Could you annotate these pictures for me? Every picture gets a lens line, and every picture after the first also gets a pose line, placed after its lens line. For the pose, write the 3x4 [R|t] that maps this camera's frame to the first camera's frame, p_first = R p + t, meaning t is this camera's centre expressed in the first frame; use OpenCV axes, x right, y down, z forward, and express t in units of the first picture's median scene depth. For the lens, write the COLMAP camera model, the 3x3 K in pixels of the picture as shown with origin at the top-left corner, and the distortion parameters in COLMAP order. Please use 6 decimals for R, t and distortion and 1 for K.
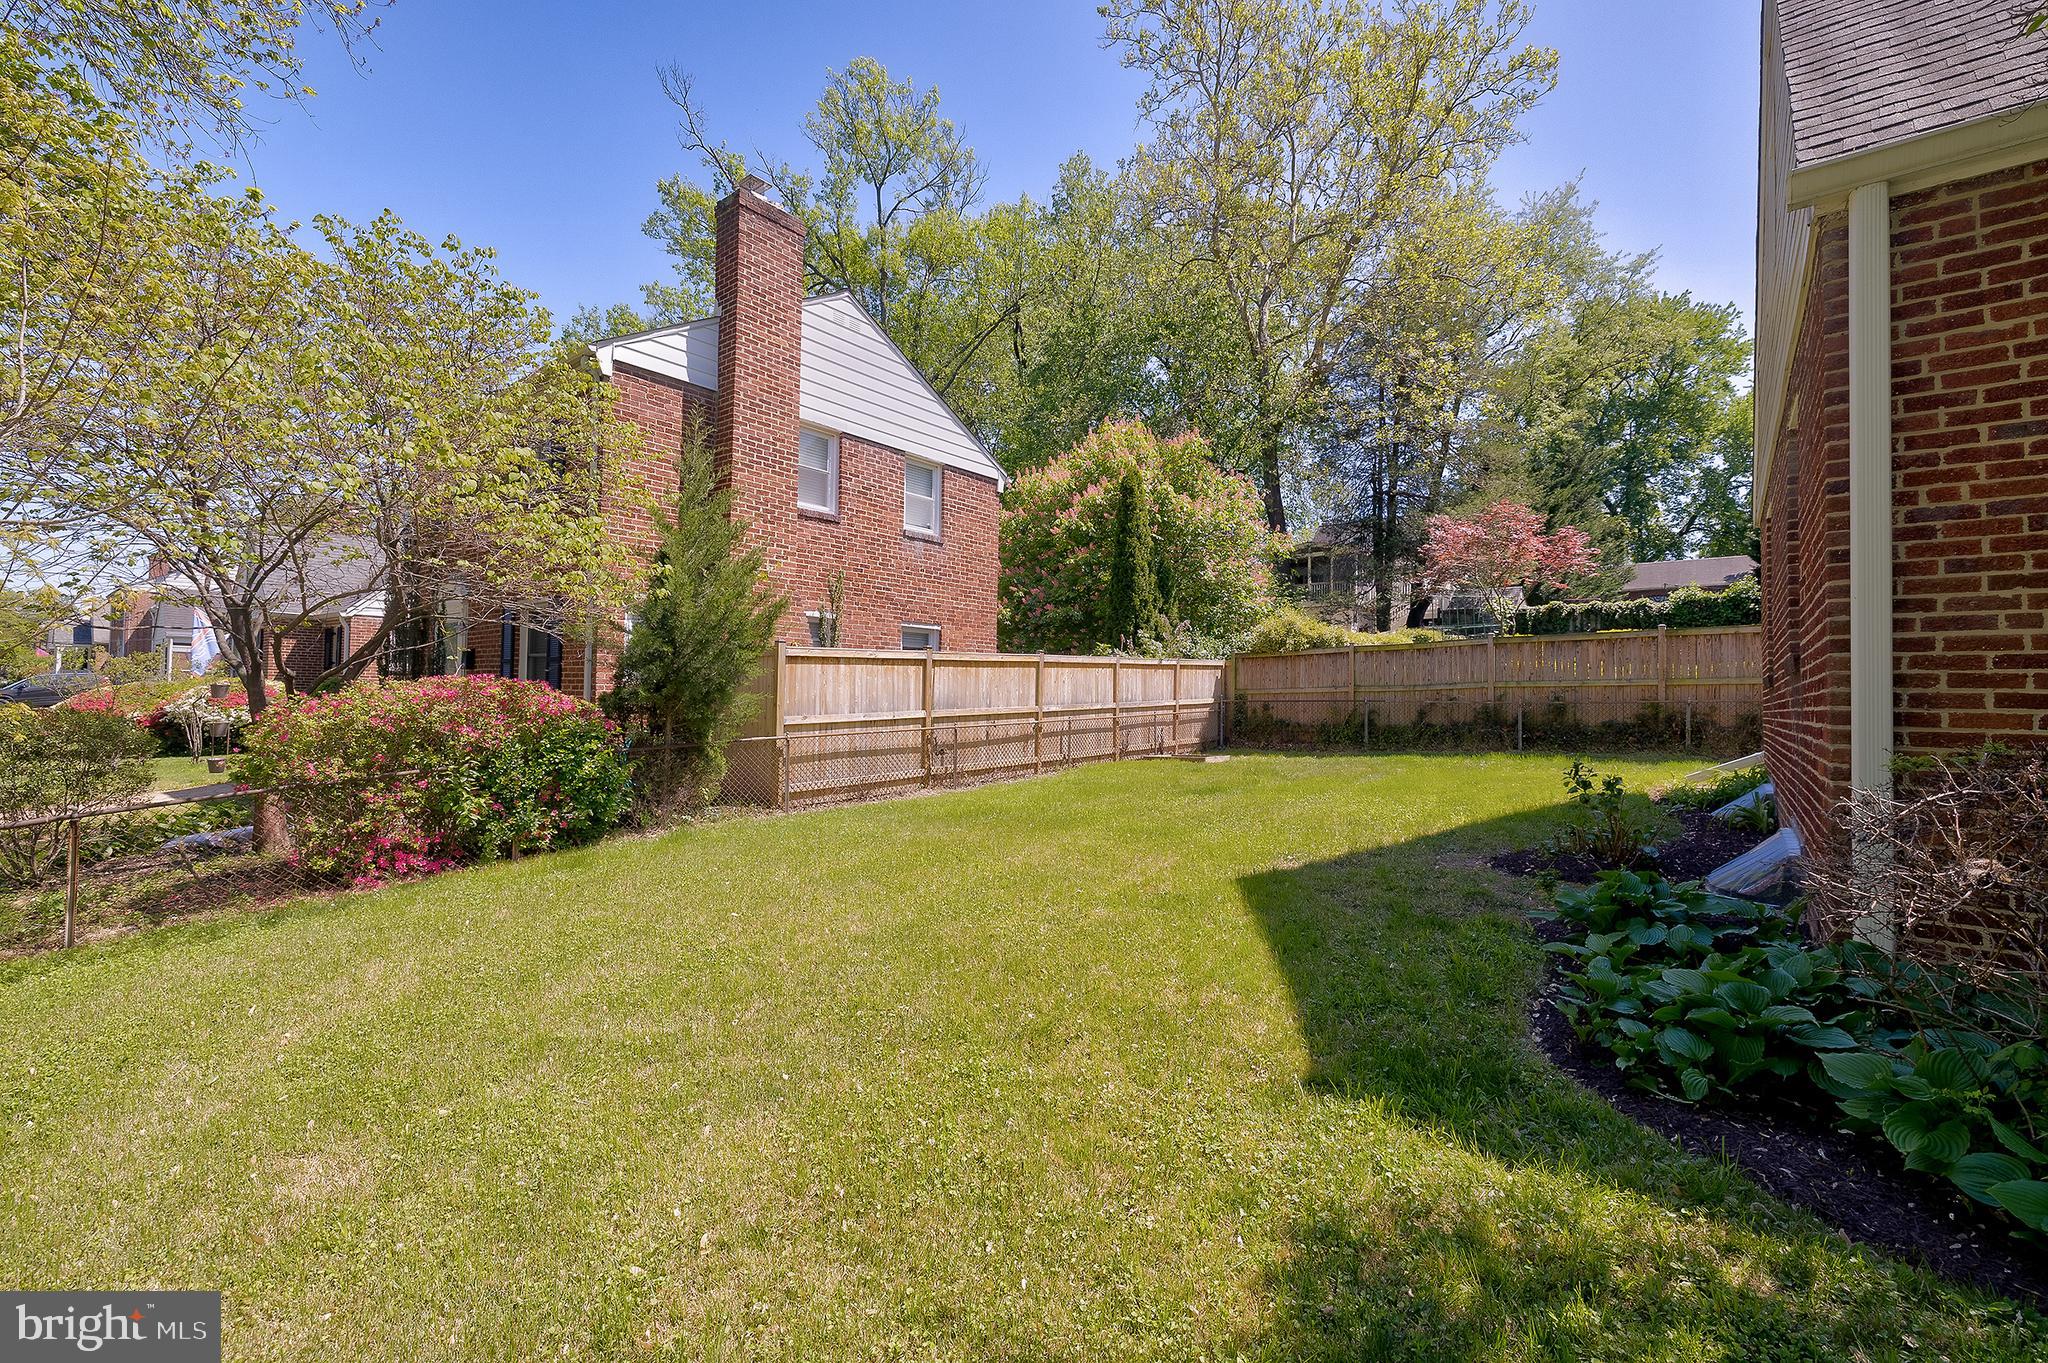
lens RADIAL K [[865.7, 0, 1016.9], [0, 865.7, 660.1], [0, 0, 1]] dist [0.006745, 0.000572]
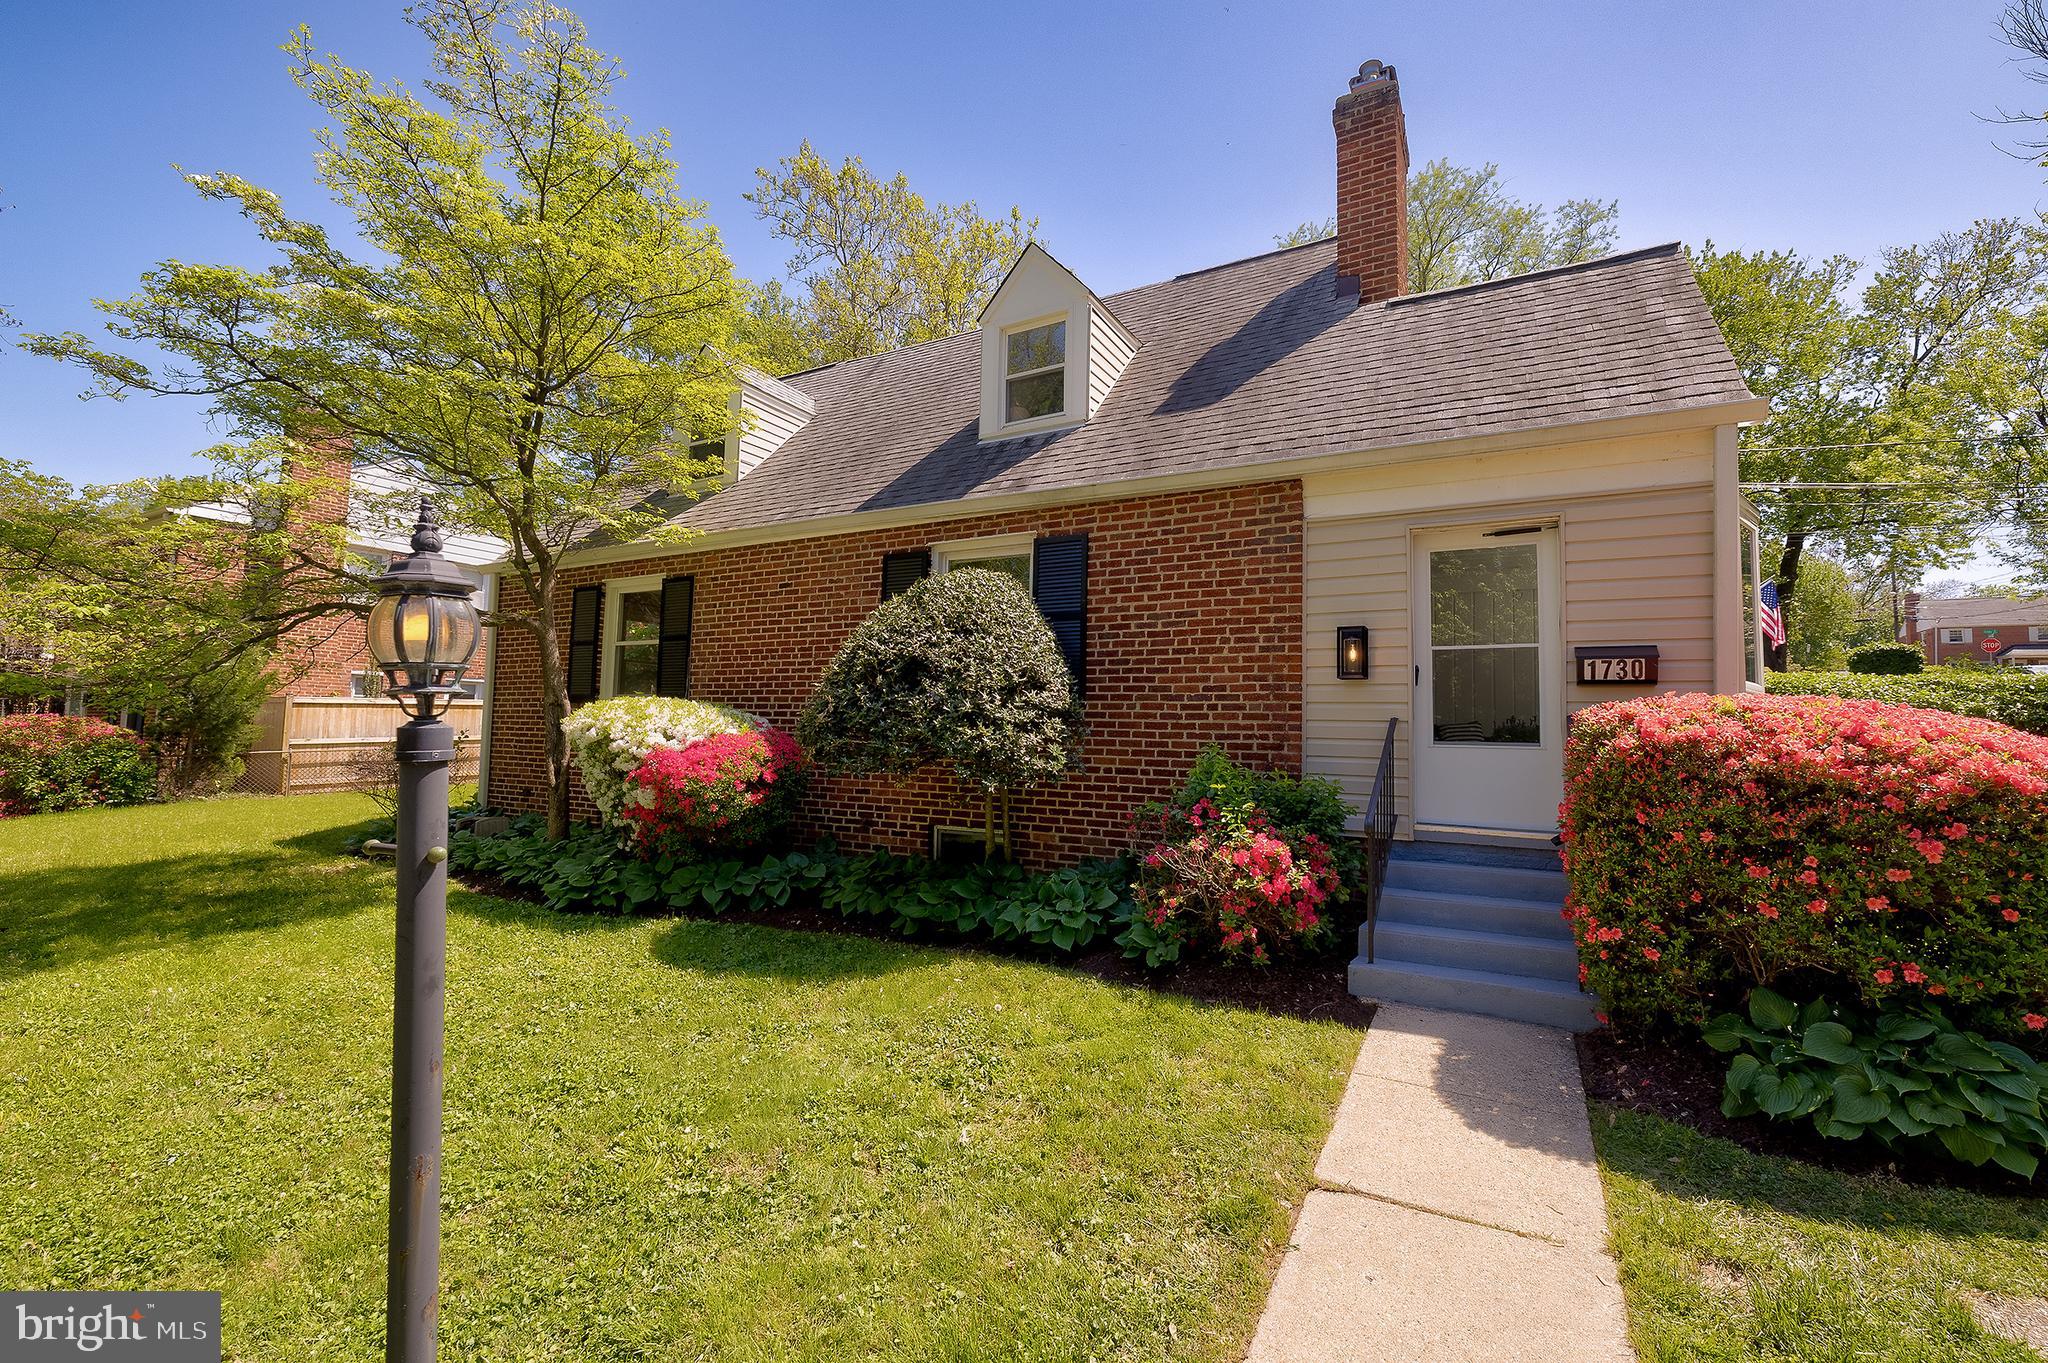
lens RADIAL K [[869.9, 0, 1031.9], [0, 869.9, 665.6], [0, 0, 1]] dist [0.005278, 0.000649]
pose [[0.983361, 0.017161, 0.180851, 0.701763], [-0.010564, 0.999246, -0.037373, -0.023994], [-0.181356, 0.034840, 0.982800, -0.770608]]
